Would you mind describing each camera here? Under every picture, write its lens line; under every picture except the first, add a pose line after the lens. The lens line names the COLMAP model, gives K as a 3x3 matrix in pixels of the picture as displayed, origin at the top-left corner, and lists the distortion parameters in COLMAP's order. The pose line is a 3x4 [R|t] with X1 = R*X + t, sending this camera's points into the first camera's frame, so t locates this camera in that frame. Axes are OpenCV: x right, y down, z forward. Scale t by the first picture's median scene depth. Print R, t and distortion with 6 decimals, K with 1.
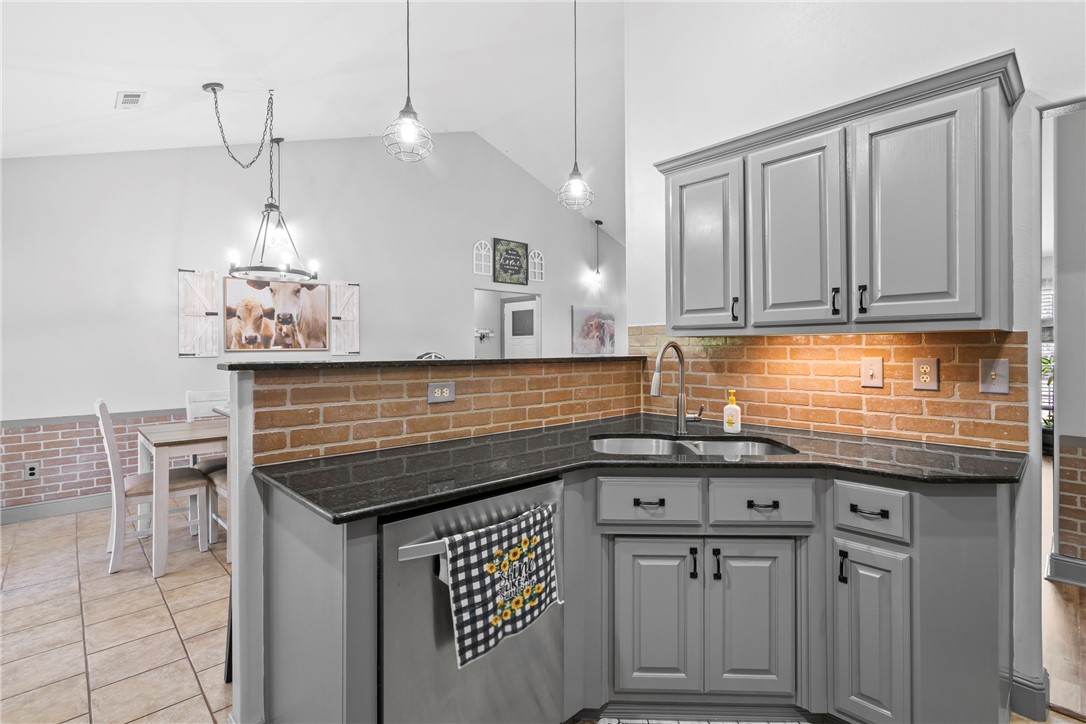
lens RADIAL K [[499.7, 0, 540.3], [0, 499.7, 352.6], [0, 0, 1]] dist [-0.003300, 0.002070]
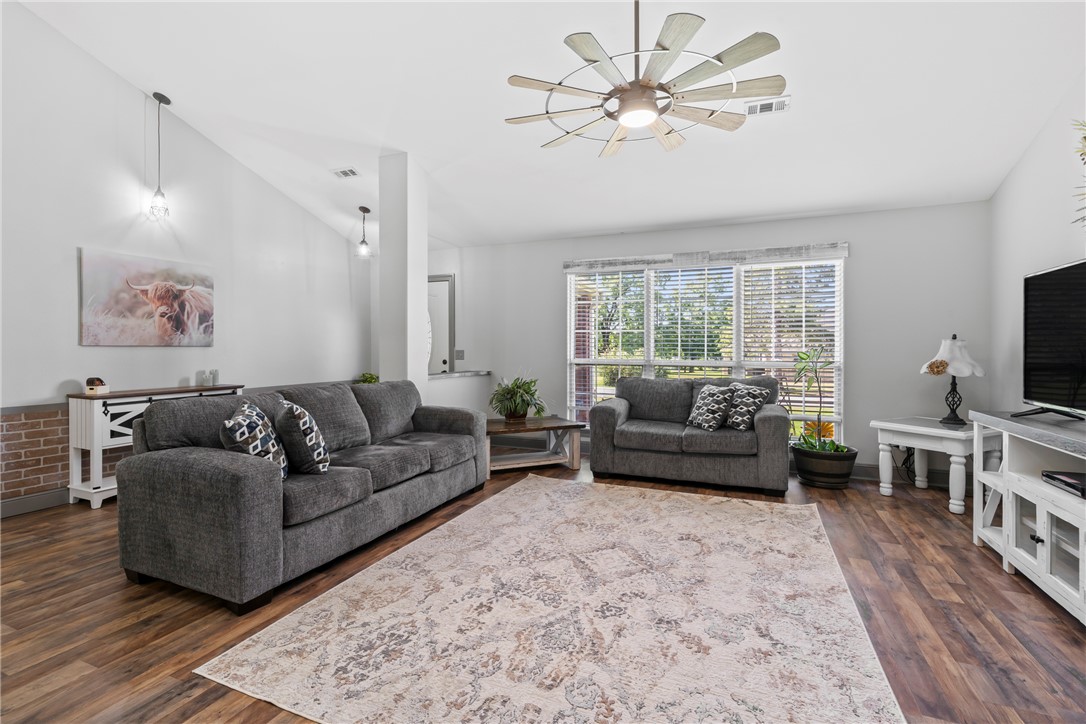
lens RADIAL K [[499.7, 0, 536.5], [0, 499.7, 352.2], [0, 0, 1]] dist [-0.003300, 0.002070]
pose [[0.920014, 0.000017, 0.391886, 0.473591], [0.000081, 1.000000, -0.000234, 0.014146], [-0.391886, 0.000247, 0.920014, 0.617394]]
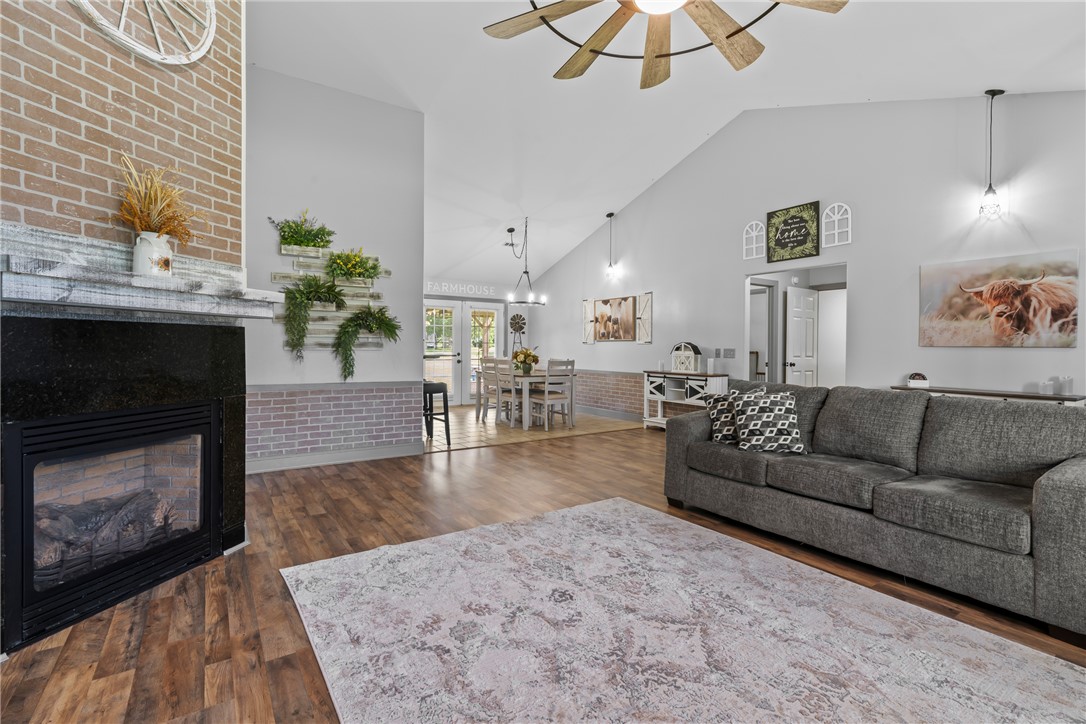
lens RADIAL K [[499.7, 0, 539.1], [0, 499.7, 348.9], [0, 0, 1]] dist [-0.003300, 0.002070]
pose [[-0.169930, 0.007264, -0.985429, 1.211934], [-0.017597, 0.999791, 0.010404, 0.011143], [0.985299, 0.019108, -0.169767, 1.085193]]
